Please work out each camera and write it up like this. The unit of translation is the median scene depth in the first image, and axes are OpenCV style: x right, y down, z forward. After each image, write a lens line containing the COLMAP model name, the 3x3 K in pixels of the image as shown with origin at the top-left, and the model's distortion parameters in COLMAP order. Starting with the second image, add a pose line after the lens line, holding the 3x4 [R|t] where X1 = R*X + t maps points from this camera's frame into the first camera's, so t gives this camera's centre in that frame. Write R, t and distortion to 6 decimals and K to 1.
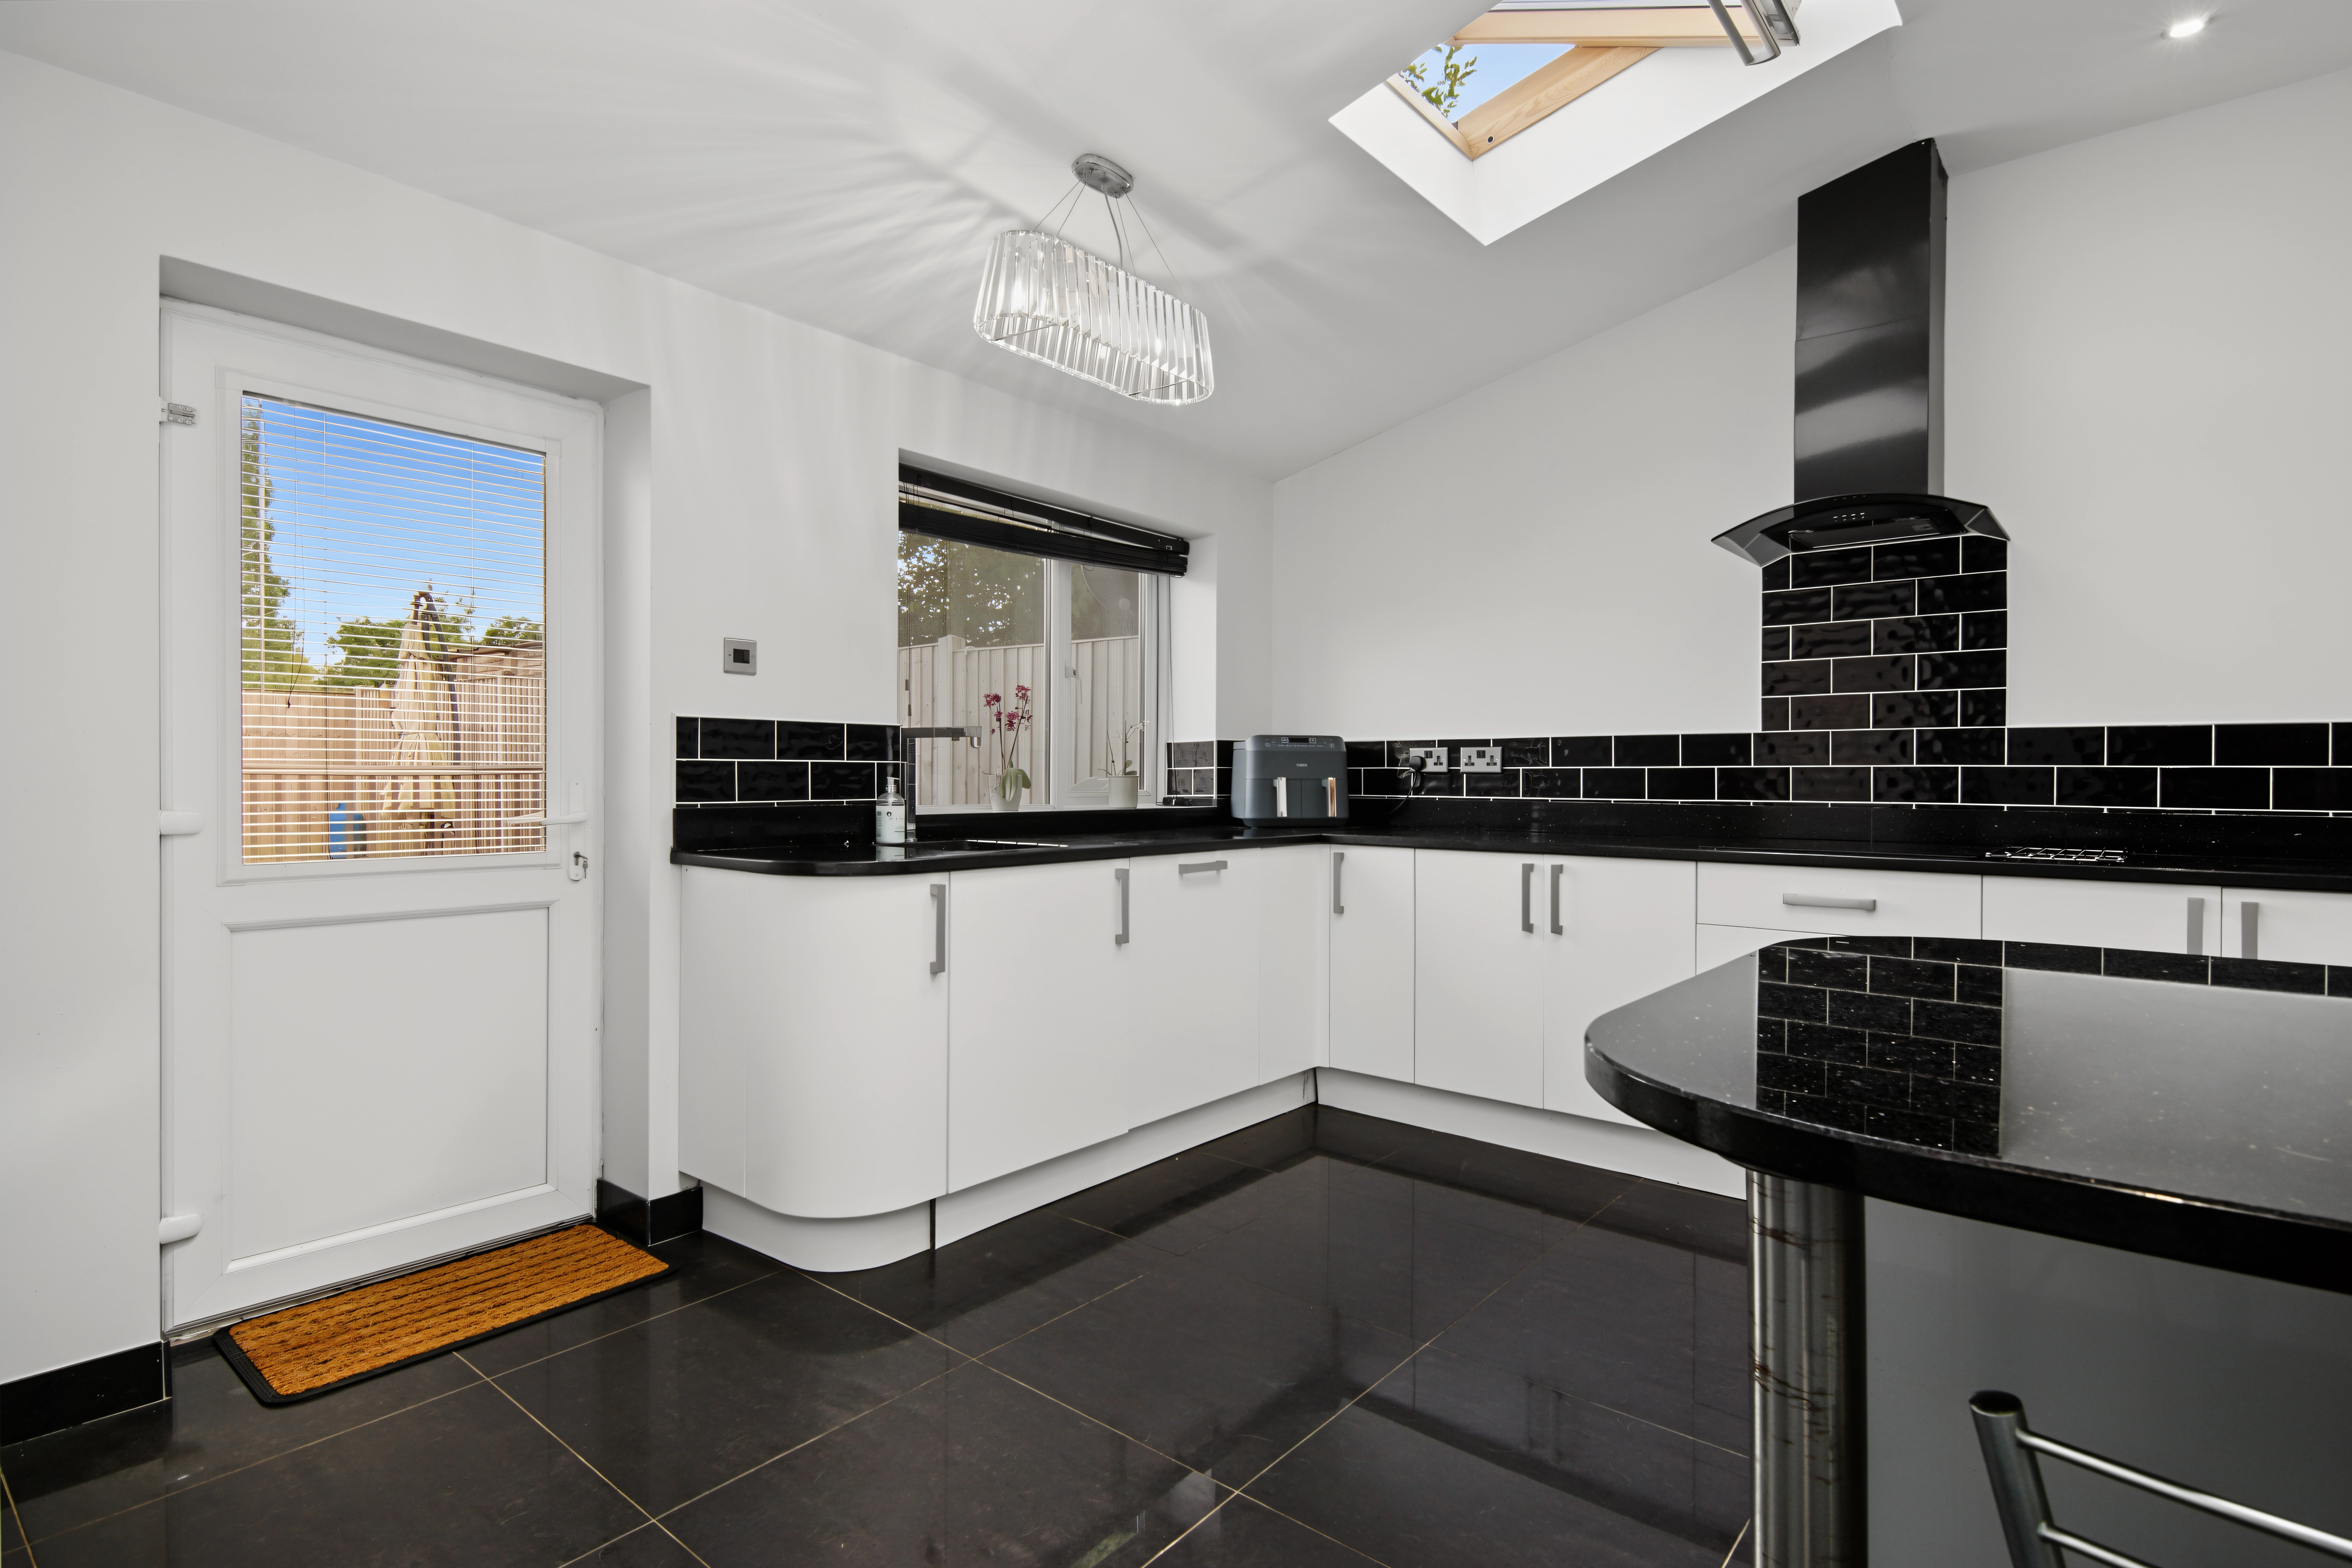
lens RADIAL K [[1238.8, 0, 989.2], [0, 1238.8, 770.8], [0, 0, 1]] dist [0.030013, -0.000156]
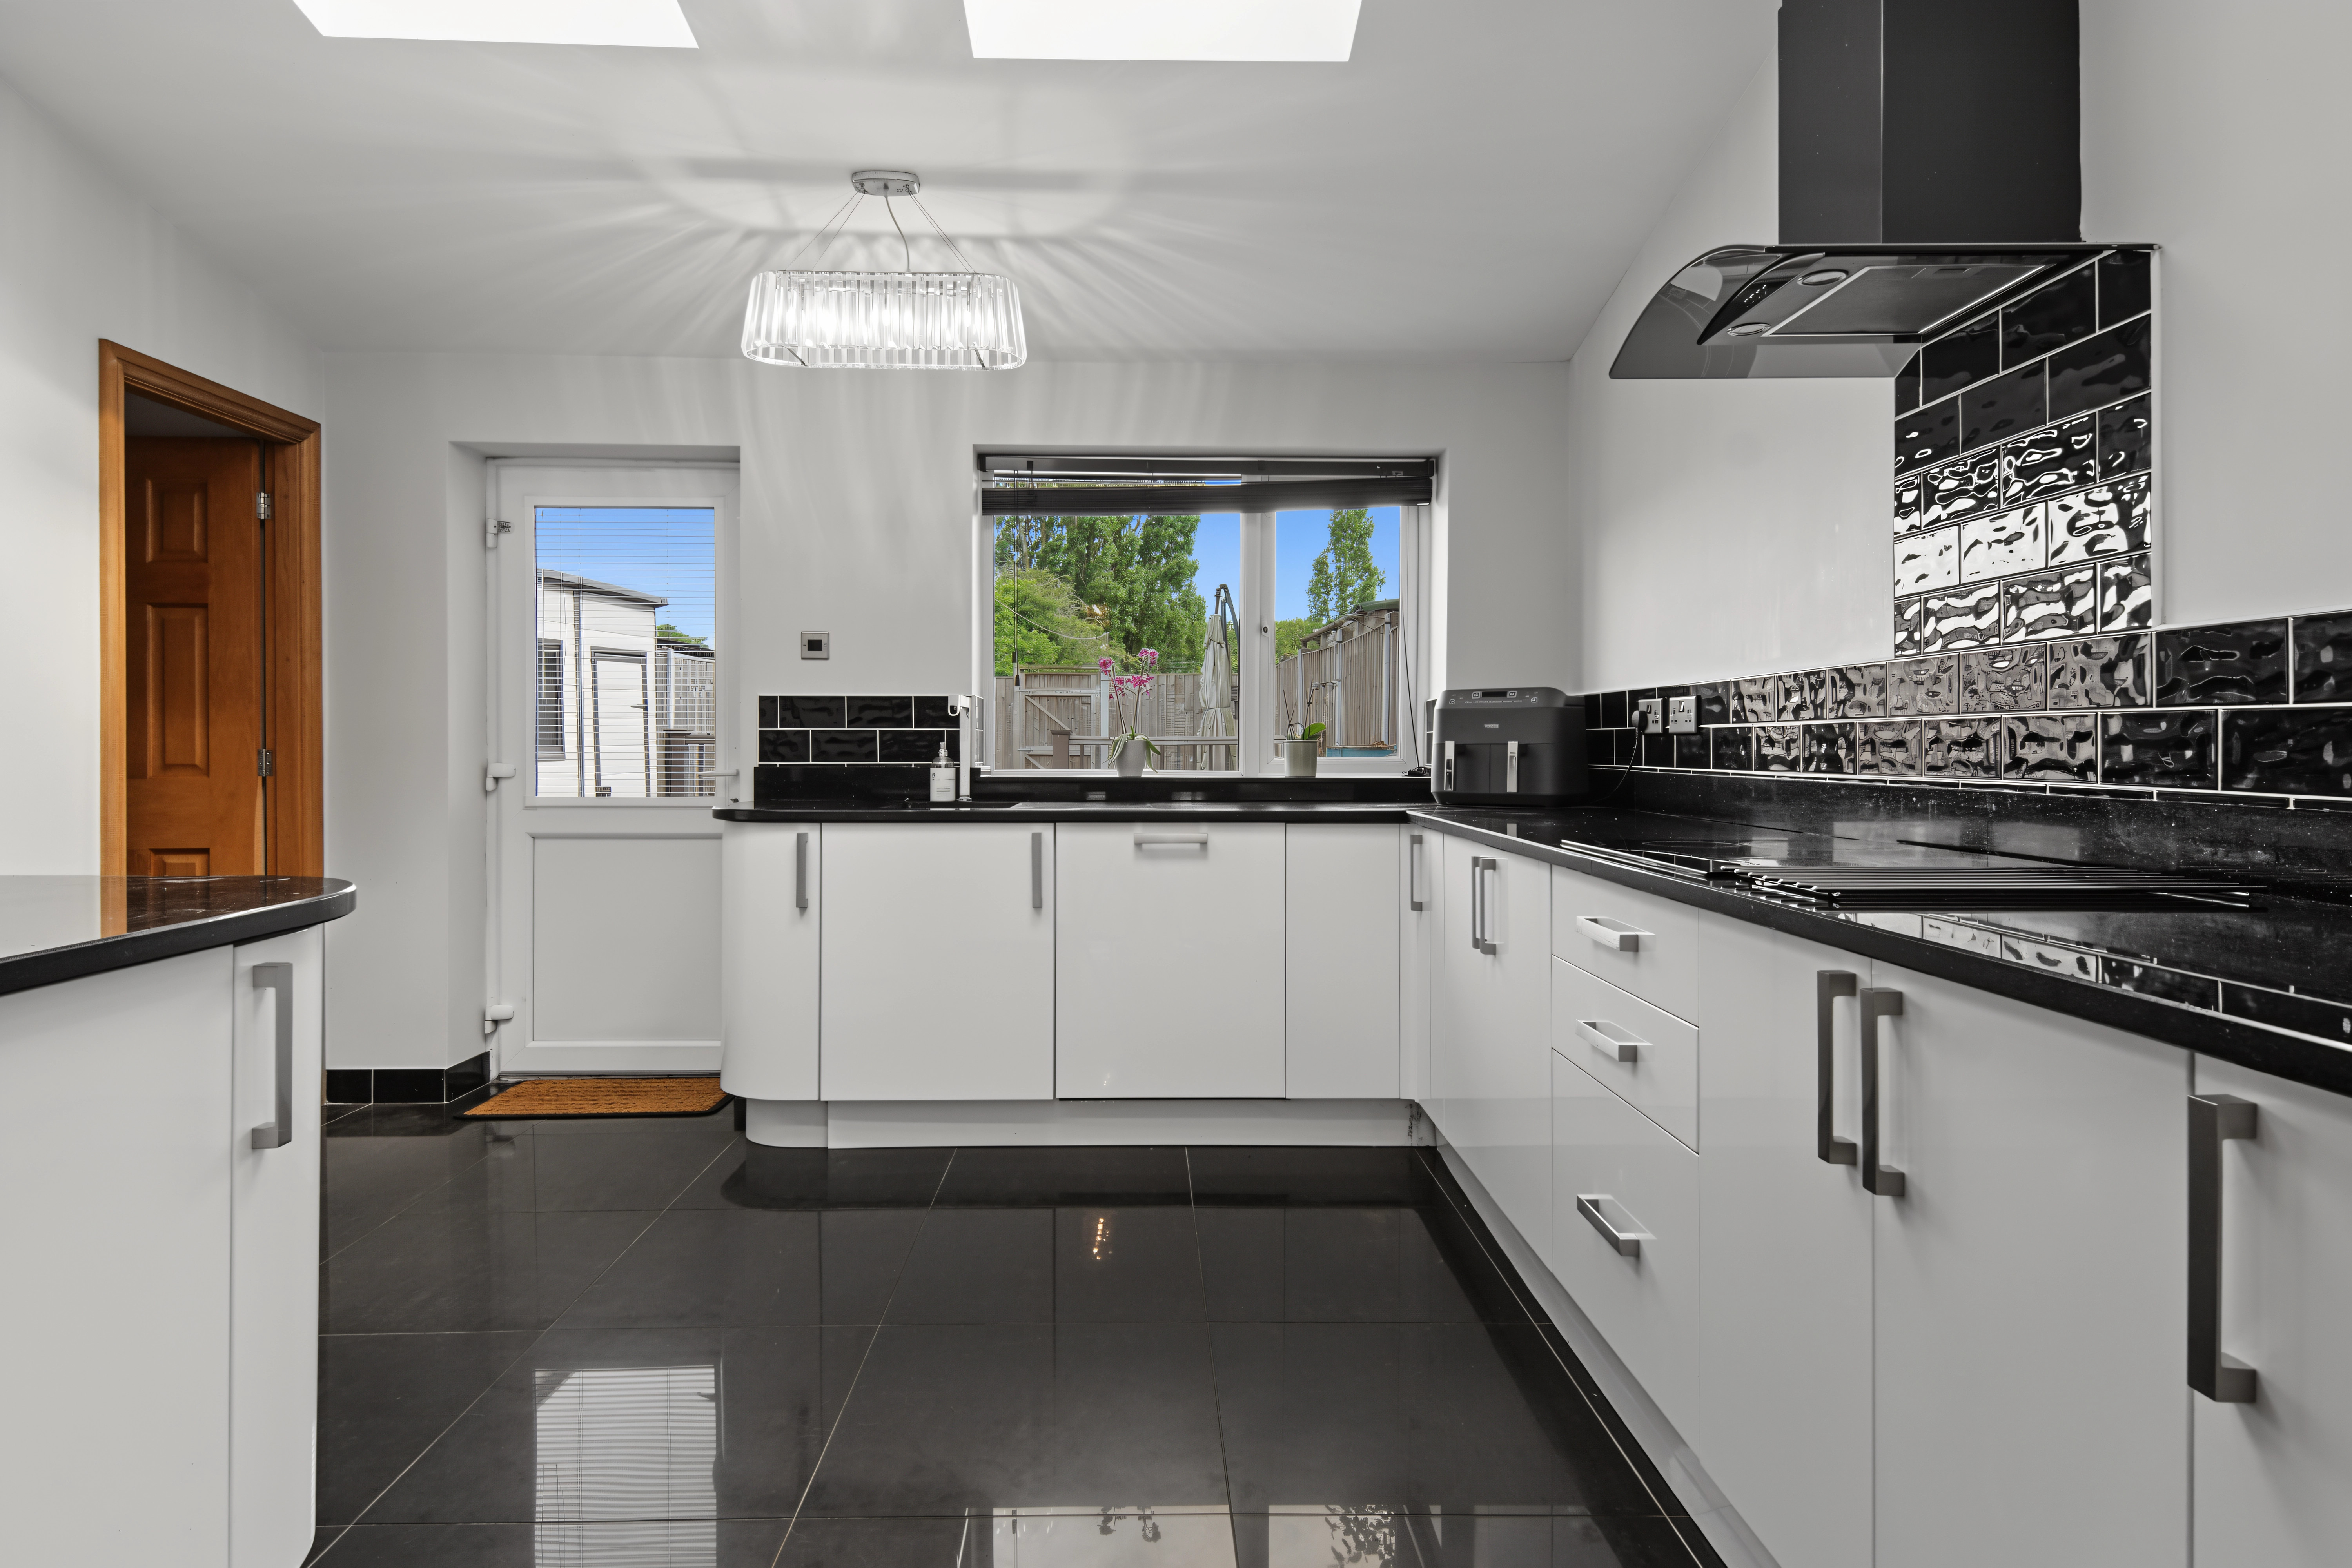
lens RADIAL K [[1270.9, 0, 1089.6], [0, 1270.9, 732.4], [0, 0, 1]] dist [0.008581, -0.000147]
pose [[0.654484, -0.009403, -0.756018, 0.895071], [0.004662, 0.999954, -0.008401, 0.006487], [0.756062, 0.001973, 0.654497, 0.360000]]
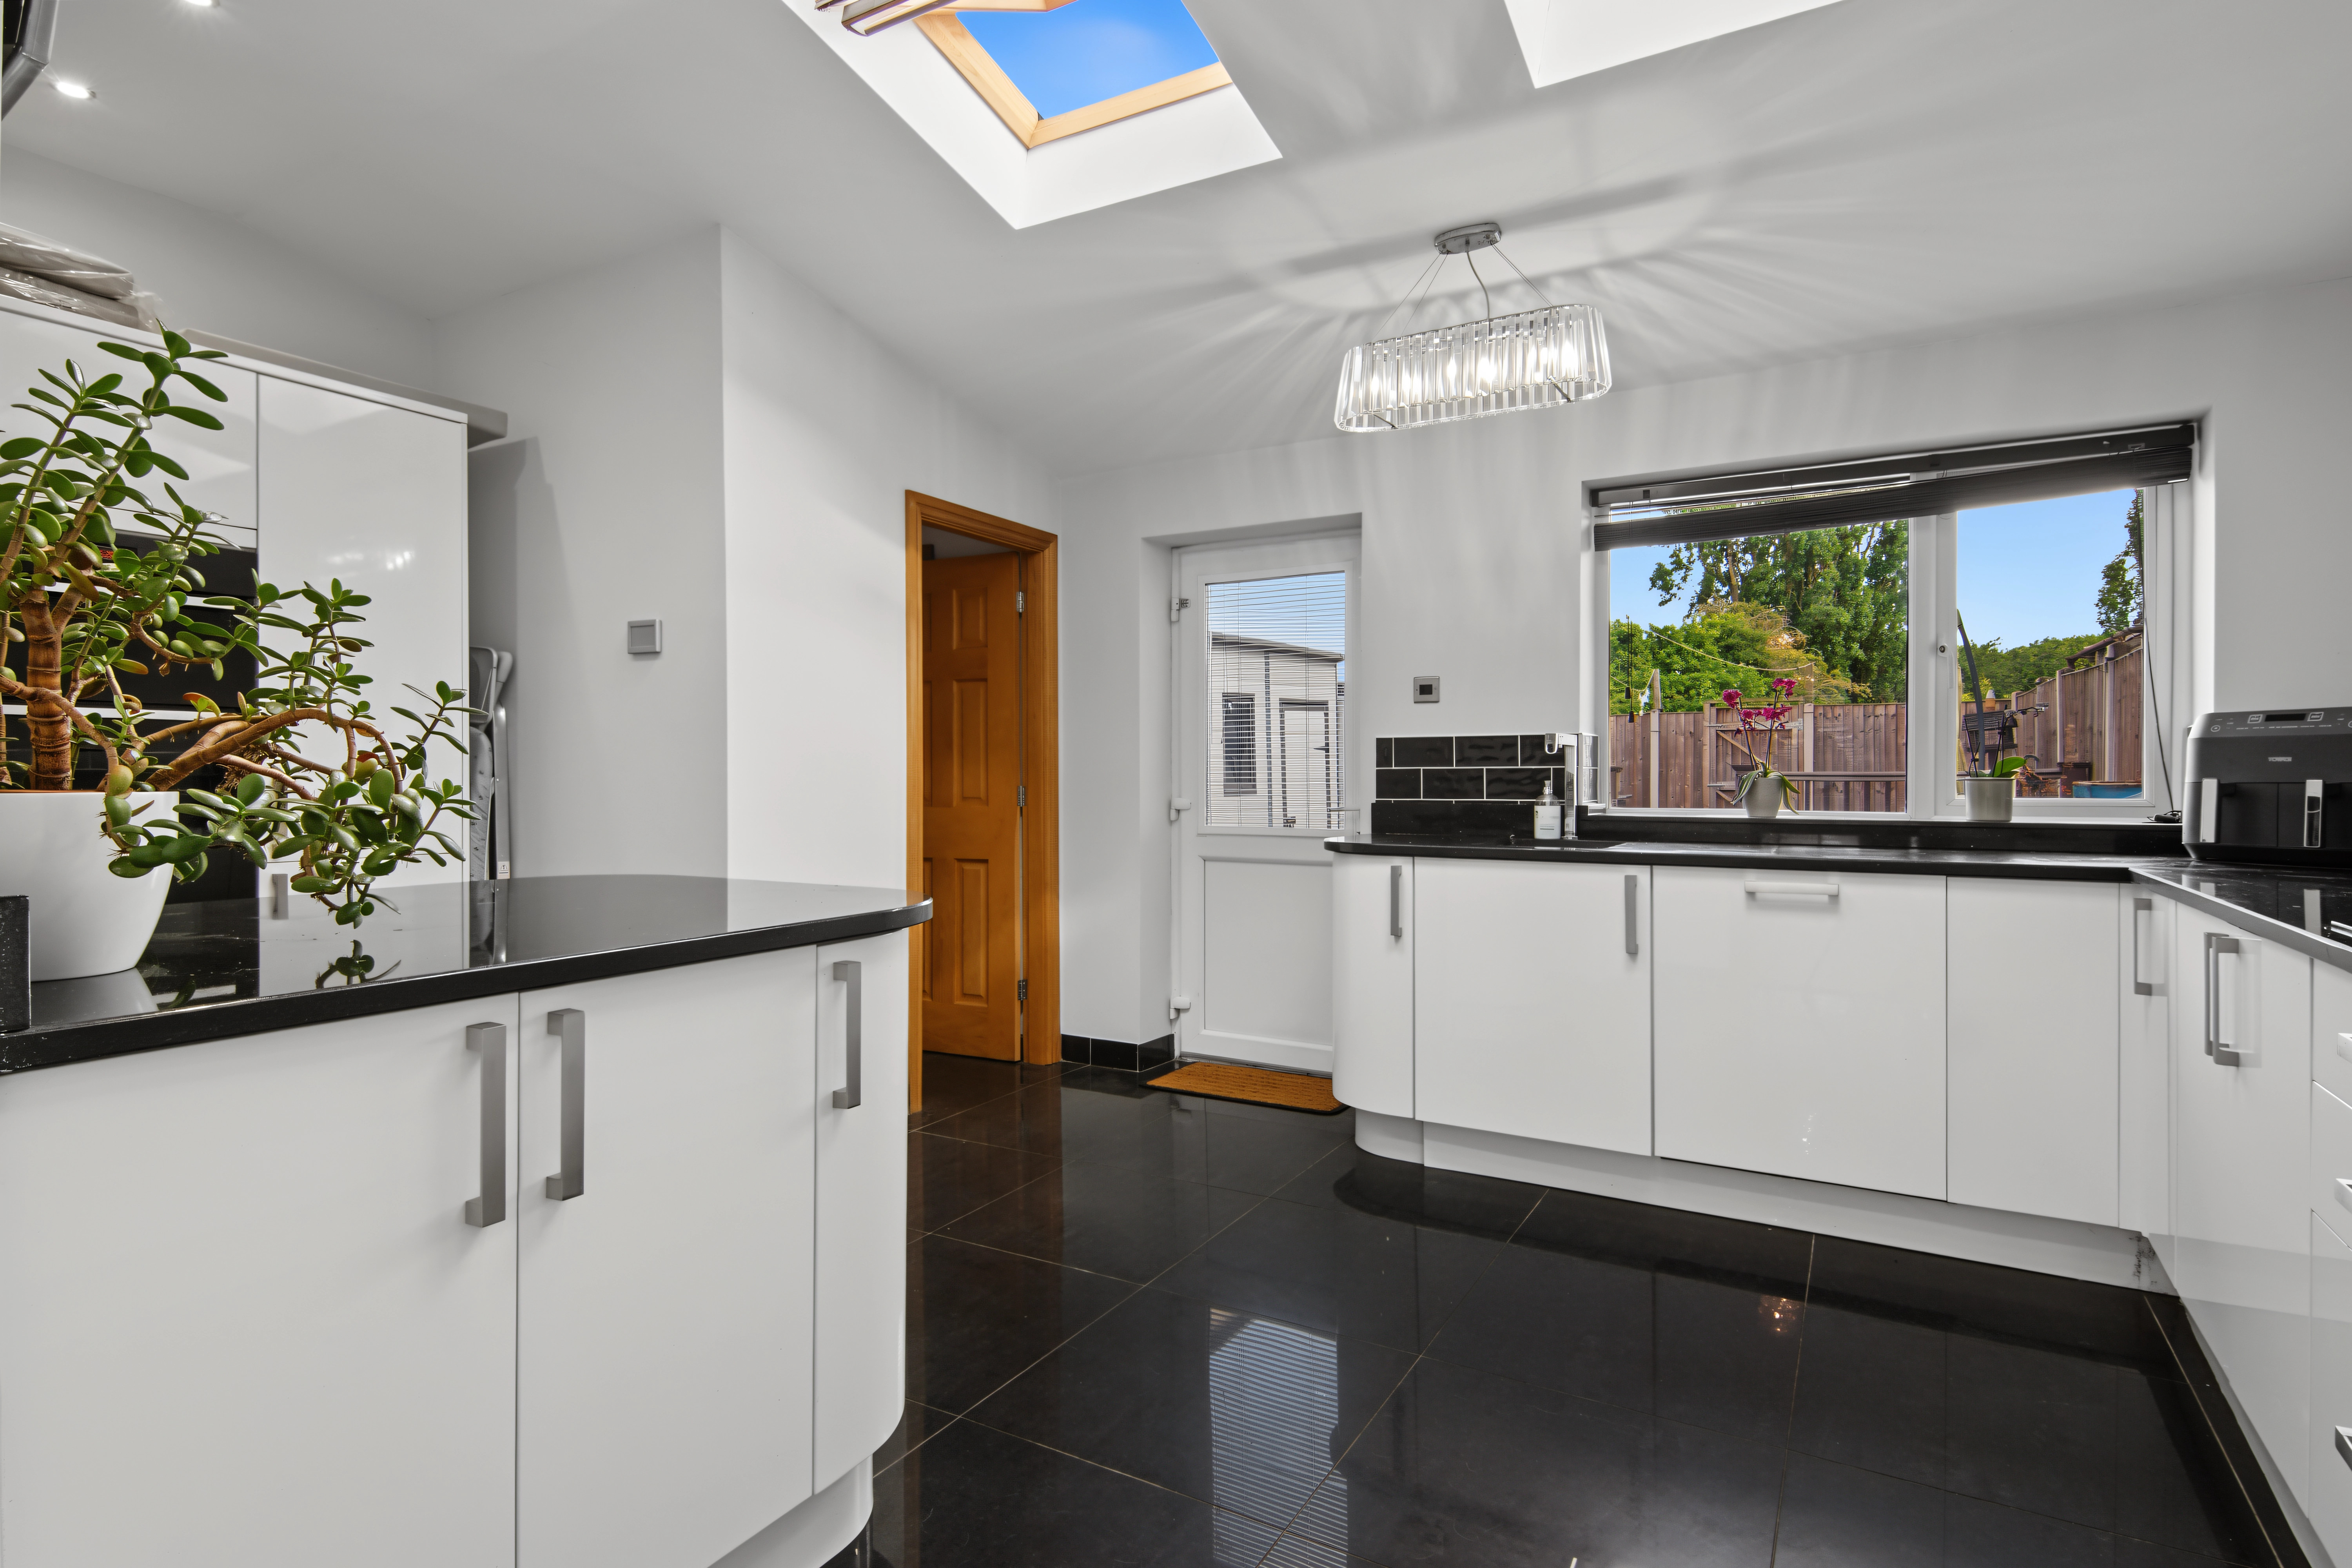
lens RADIAL K [[1128.6, 0, 1154.0], [0, 1128.6, 764.6], [0, 0, 1]] dist [0.028669, -0.022163]
pose [[0.187070, -0.015464, -0.982225, 0.888045], [0.006074, 0.999875, -0.014585, 0.003466], [0.982328, -0.003238, 0.187140, 0.467115]]
